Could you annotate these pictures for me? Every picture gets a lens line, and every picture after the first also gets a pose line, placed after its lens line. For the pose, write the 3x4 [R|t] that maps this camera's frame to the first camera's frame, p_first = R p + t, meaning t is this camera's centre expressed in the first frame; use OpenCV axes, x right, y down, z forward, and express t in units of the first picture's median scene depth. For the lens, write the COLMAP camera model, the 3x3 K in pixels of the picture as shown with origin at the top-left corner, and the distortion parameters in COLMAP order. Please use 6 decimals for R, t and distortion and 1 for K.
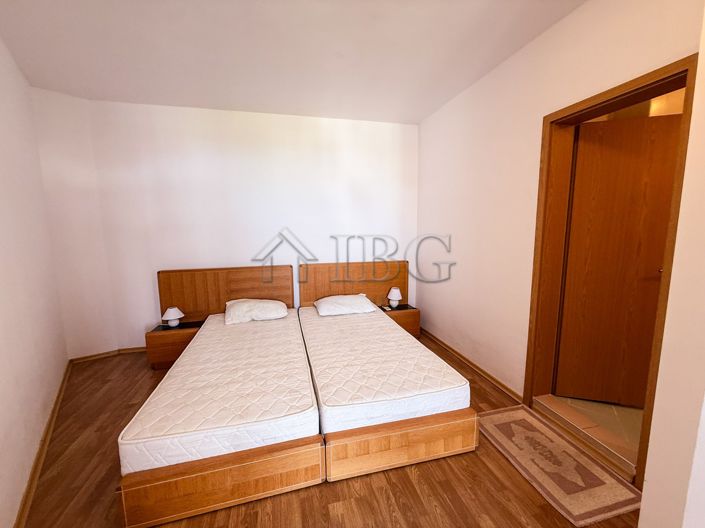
lens RADIAL K [[281.6, 0, 351.4], [0, 281.6, 263.7], [0, 0, 1]] dist [0.000678, -0.000116]
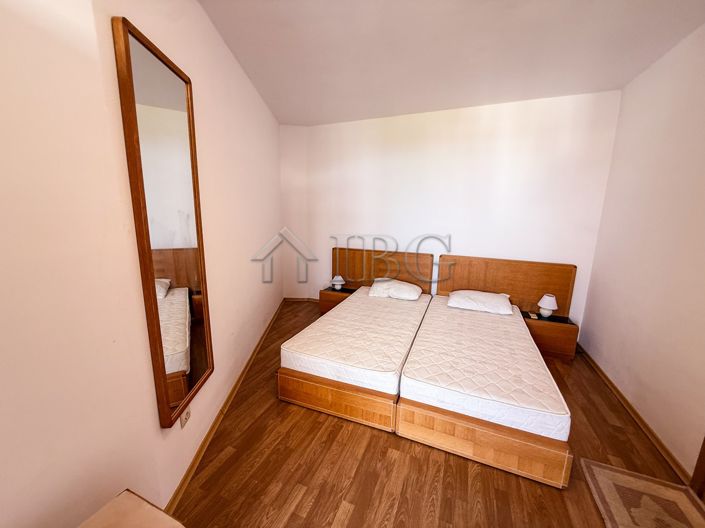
lens RADIAL K [[281.6, 0, 351.4], [0, 281.6, 263.7], [0, 0, 1]] dist [0.000678, -0.000116]
pose [[0.800501, 0.134019, -0.584155, 0.223677], [-0.102483, 0.990931, 0.086905, -0.028468], [0.590504, -0.009702, 0.806976, -0.058188]]
